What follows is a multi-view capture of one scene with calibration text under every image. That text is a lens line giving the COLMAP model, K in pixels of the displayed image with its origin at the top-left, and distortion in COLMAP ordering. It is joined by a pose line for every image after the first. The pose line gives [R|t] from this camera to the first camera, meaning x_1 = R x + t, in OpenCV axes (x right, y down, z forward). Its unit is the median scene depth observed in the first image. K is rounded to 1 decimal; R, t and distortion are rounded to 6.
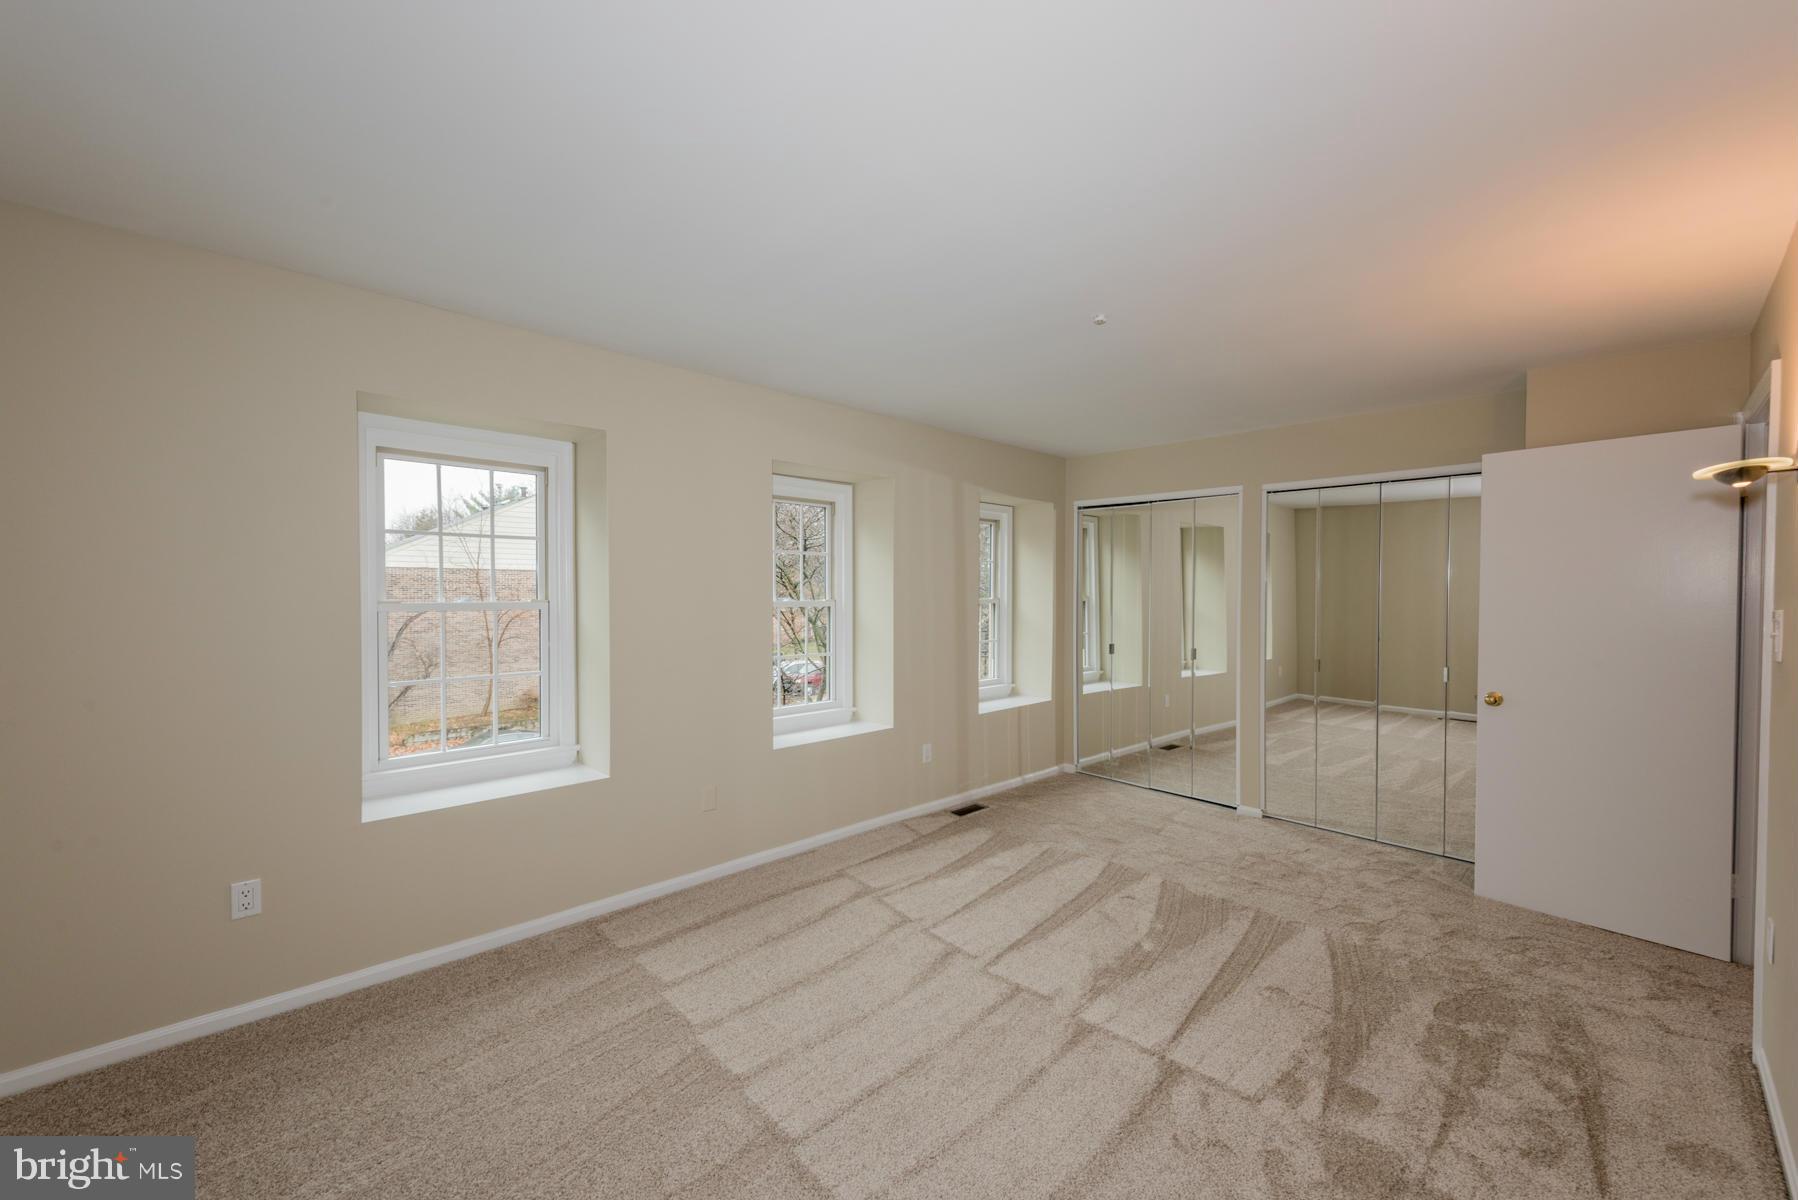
lens RADIAL K [[713.4, 0, 920.3], [0, 713.4, 596.2], [0, 0, 1]] dist [0.010467, -0.000300]
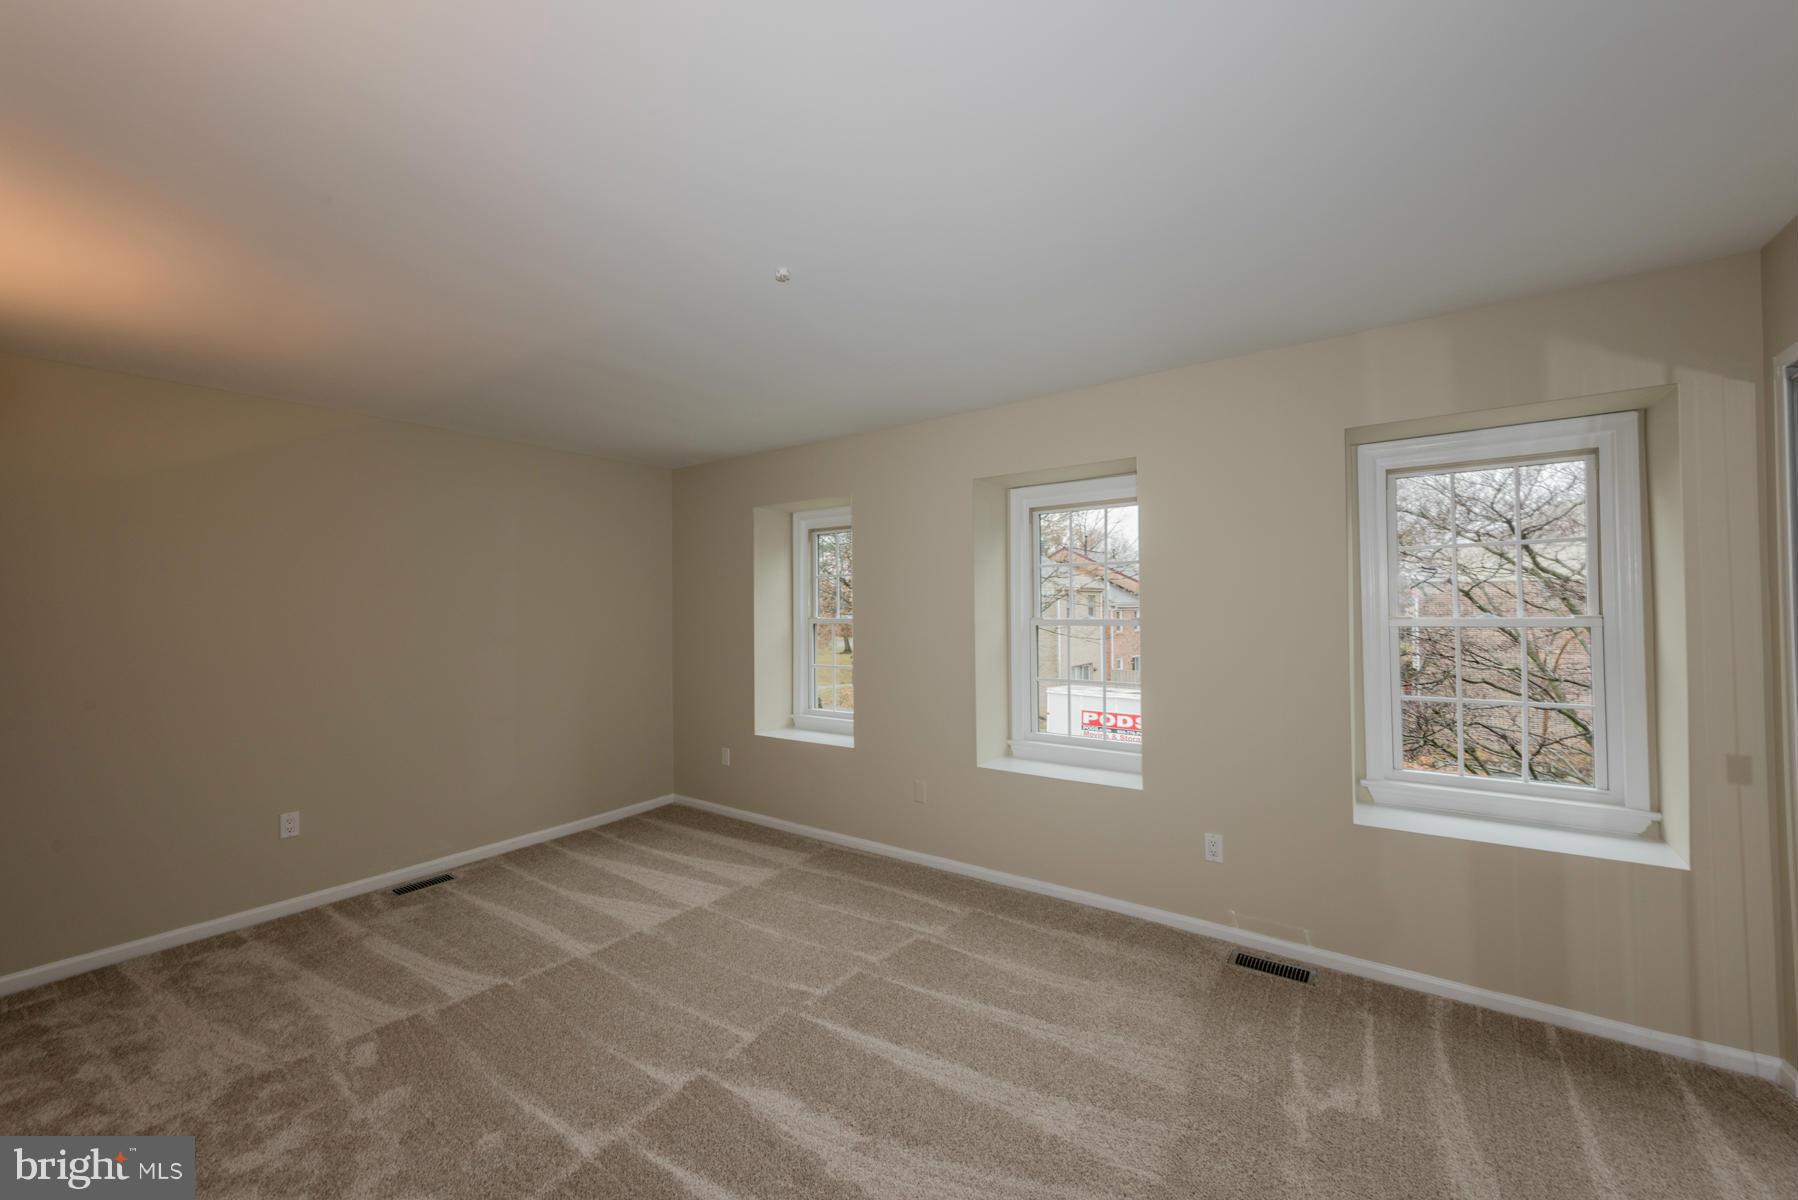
lens RADIAL K [[713.4, 0, 920.3], [0, 713.4, 596.2], [0, 0, 1]] dist [0.010467, -0.000300]
pose [[0.153539, -0.028857, -0.987721, 0.181198], [0.007635, 0.999578, -0.028016, 0.000115], [0.988113, -0.003240, 0.153695, 0.176897]]
